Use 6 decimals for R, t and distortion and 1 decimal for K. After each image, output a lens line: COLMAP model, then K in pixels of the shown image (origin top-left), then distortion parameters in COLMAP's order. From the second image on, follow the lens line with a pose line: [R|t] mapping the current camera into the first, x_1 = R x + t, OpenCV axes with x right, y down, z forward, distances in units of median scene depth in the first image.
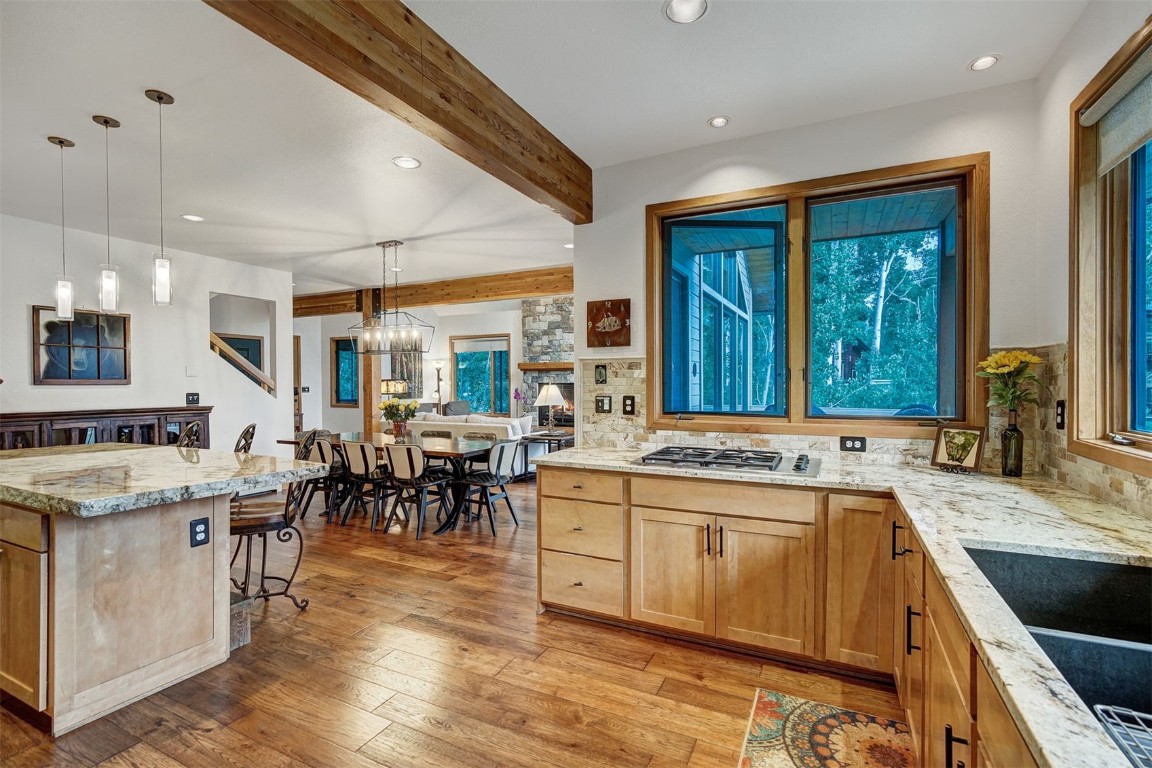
lens RADIAL K [[520.0, 0, 570.9], [0, 520.0, 389.1], [0, 0, 1]] dist [-0.006144, 0.001437]
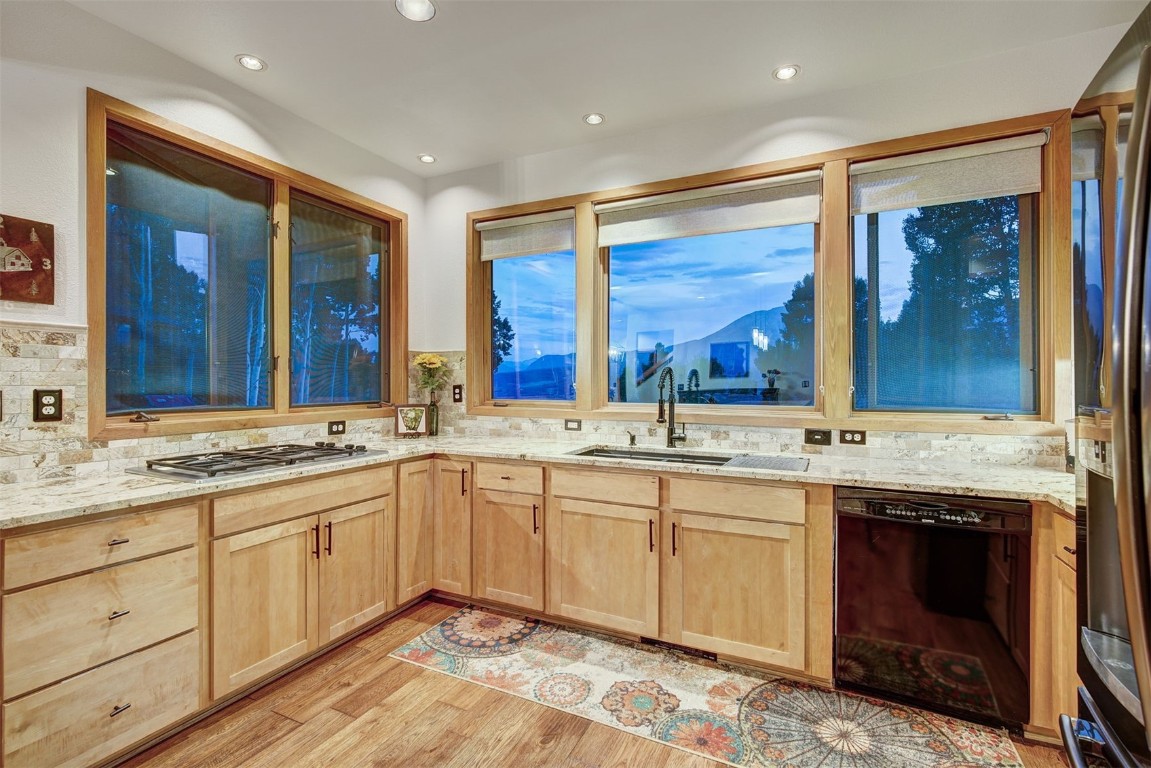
lens RADIAL K [[519.6, 0, 578.7], [0, 519.6, 379.6], [0, 0, 1]] dist [-0.006144, 0.001437]
pose [[-0.011056, 0.007765, 0.999909, -0.572338], [0.013525, 0.999880, -0.007615, 0.017460], [-0.999847, 0.013440, -0.011160, 0.488356]]
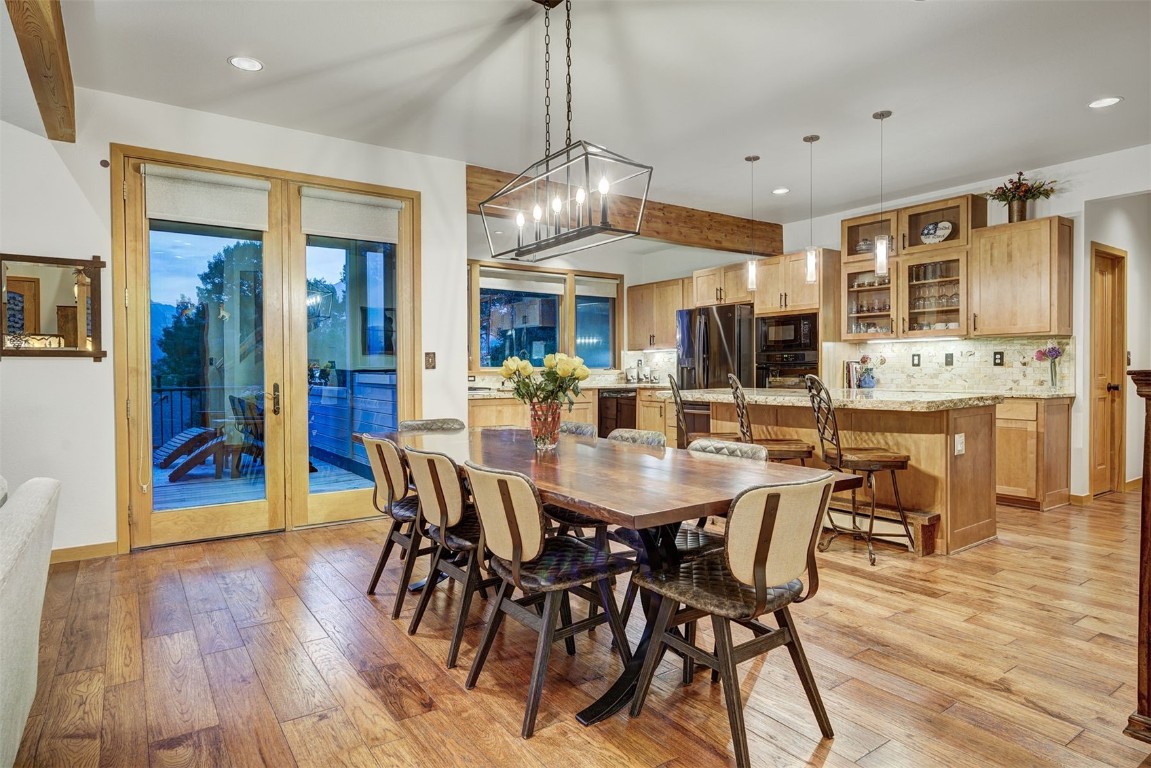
lens RADIAL K [[653.8, 0, 576.9], [0, 653.8, 378.8], [0, 0, 1]] dist [-0.000326, 0.000809]
pose [[-0.879474, -0.000020, 0.475946, -1.159199], [0.012976, 0.999627, 0.024019, 0.049879], [-0.475769, 0.027300, -0.879146, 2.765824]]
